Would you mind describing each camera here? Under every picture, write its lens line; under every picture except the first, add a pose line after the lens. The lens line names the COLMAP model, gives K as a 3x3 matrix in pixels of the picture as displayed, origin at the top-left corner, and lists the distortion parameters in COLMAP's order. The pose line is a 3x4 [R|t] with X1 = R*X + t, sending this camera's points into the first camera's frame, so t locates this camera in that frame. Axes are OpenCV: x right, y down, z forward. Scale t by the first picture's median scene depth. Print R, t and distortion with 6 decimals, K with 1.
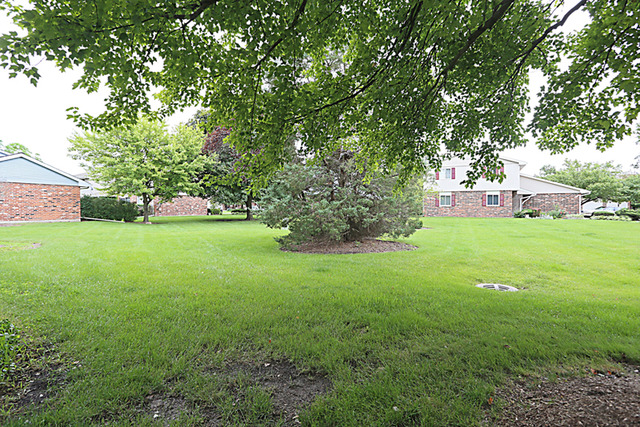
lens RADIAL K [[313.6, 0, 319.1], [0, 313.6, 212.3], [0, 0, 1]] dist [-0.068902, 0.028751]
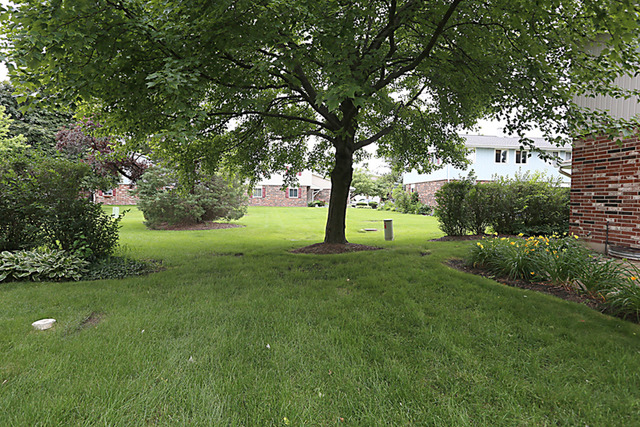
lens RADIAL K [[313.6, 0, 319.1], [0, 313.6, 212.3], [0, 0, 1]] dist [-0.068902, 0.028751]
pose [[0.828218, -0.012674, 0.560263, -0.118938], [-0.004522, 0.999561, 0.029298, 0.001915], [-0.560388, -0.026798, 0.827796, -0.217830]]
